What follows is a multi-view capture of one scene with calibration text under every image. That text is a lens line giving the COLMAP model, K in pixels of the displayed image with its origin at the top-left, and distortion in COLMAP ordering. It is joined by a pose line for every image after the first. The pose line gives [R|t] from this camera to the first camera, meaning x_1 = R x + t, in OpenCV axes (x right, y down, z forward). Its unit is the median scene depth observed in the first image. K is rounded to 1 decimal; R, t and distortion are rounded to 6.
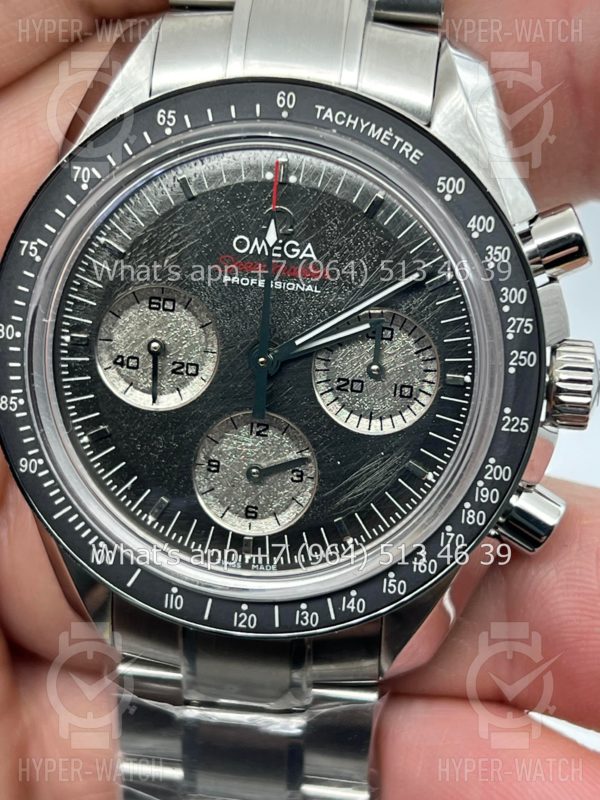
lens RADIAL K [[1867.0, 0, 301.4], [0, 1867.0, 400.5], [0, 0, 1]] dist [0.204448, 0.000000]
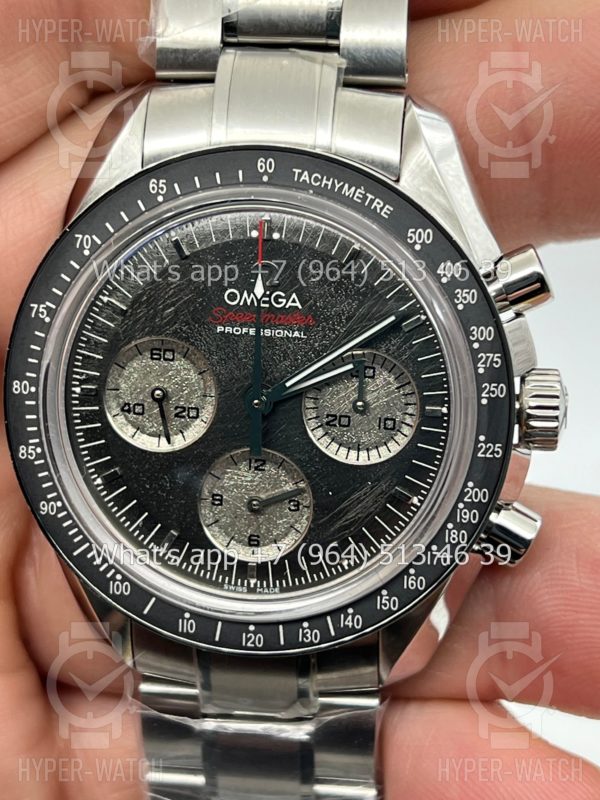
lens RADIAL K [[1867.0, 0, 300.1], [0, 1867.0, 401.3], [0, 0, 1]] dist [0.204448, 0.000000]
pose [[0.998720, -0.049373, -0.011010, 0.016517], [0.049492, 0.998717, 0.010753, -0.032341], [0.010465, -0.011284, 0.999882, -0.092496]]
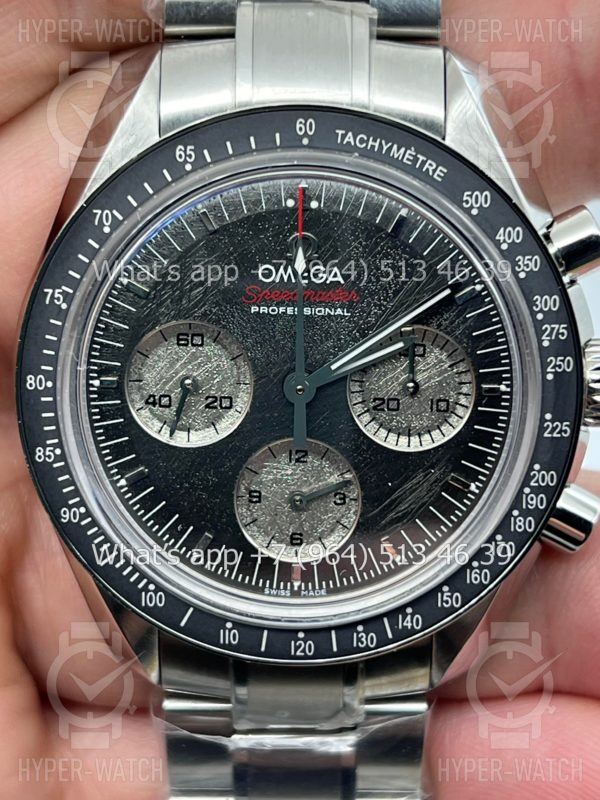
lens RADIAL K [[1867.0, 0, 299.2], [0, 1867.0, 401.0], [0, 0, 1]] dist [0.204448, 0.000000]
pose [[0.990092, -0.091994, 0.106093, -0.126510], [0.089340, 0.995564, 0.029511, -0.043746], [-0.108337, -0.019740, 0.993918, 0.008868]]
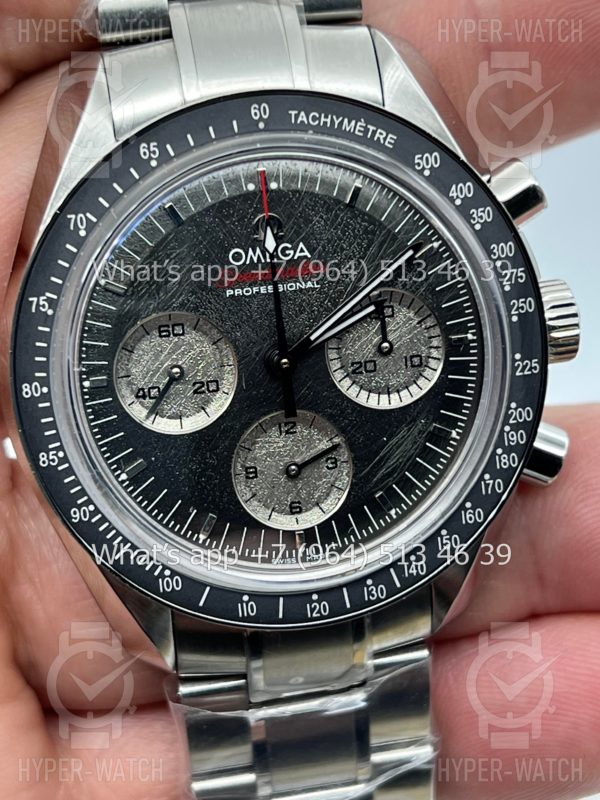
lens RADIAL K [[1867.0, 0, 296.5], [0, 1867.0, 402.7], [0, 0, 1]] dist [0.204448, 0.000000]
pose [[0.944373, -0.223337, 0.241414, -0.268515], [0.223613, 0.974314, 0.026619, -0.025052], [-0.241159, 0.028845, 0.970057, -0.010653]]
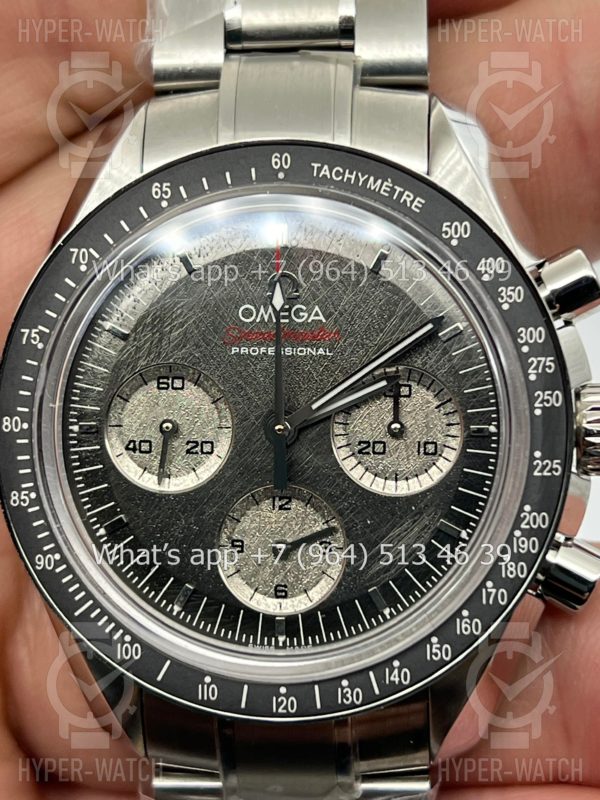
lens RADIAL K [[1867.0, 0, 300.7], [0, 1867.0, 398.5], [0, 0, 1]] dist [0.204448, 0.000000]
pose [[0.996029, -0.087031, 0.018758, -0.026447], [0.088781, 0.986686, -0.136265, 0.095356], [-0.006649, 0.137389, 0.990495, 0.039839]]
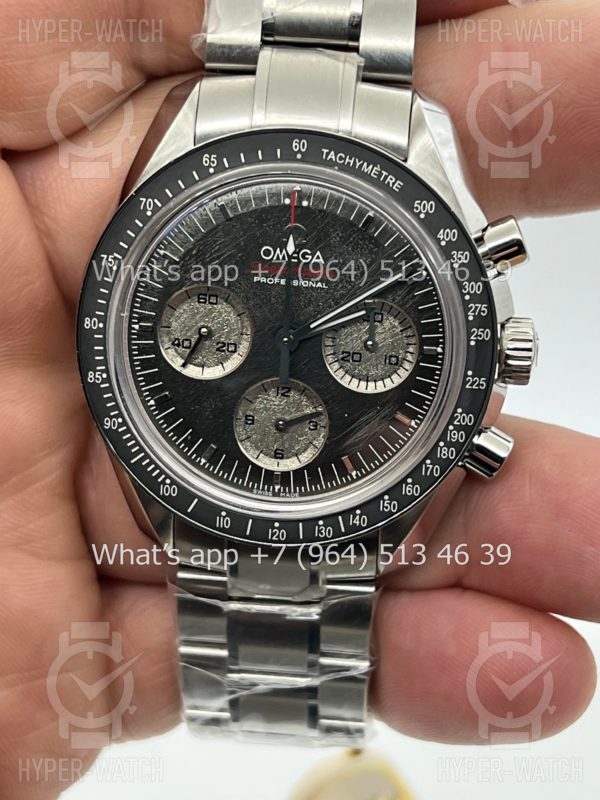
lens RADIAL K [[1867.0, 0, 298.6], [0, 1867.0, 408.1], [0, 0, 1]] dist [0.204448, 0.000000]
pose [[0.999085, -0.028467, 0.031931, -0.055194], [0.027115, 0.998749, 0.042004, -0.028513], [-0.033086, -0.041099, 0.998607, -0.331297]]
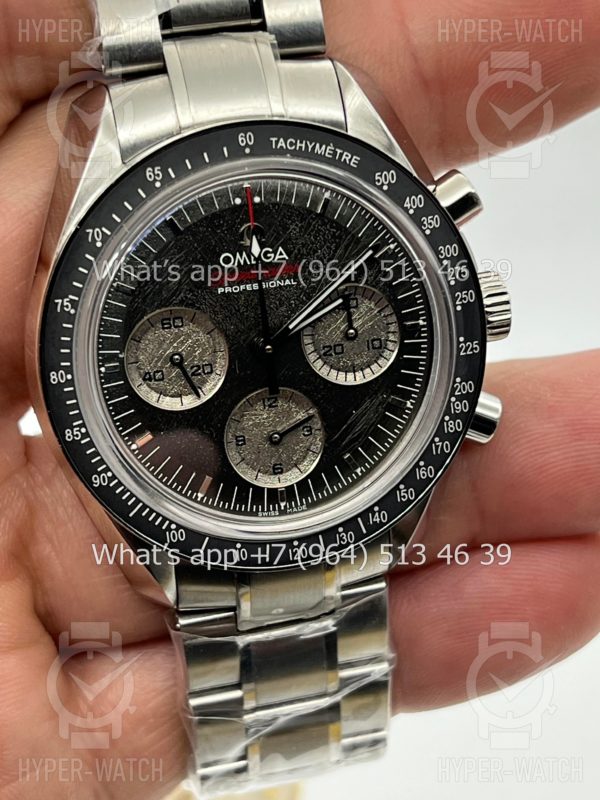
lens RADIAL K [[1867.0, 0, 304.2], [0, 1867.0, 404.4], [0, 0, 1]] dist [0.204448, 0.000000]
pose [[0.921582, -0.253977, 0.293568, -0.368939], [0.236399, 0.967048, 0.094516, -0.095850], [-0.307899, -0.017705, 0.951254, -0.185076]]
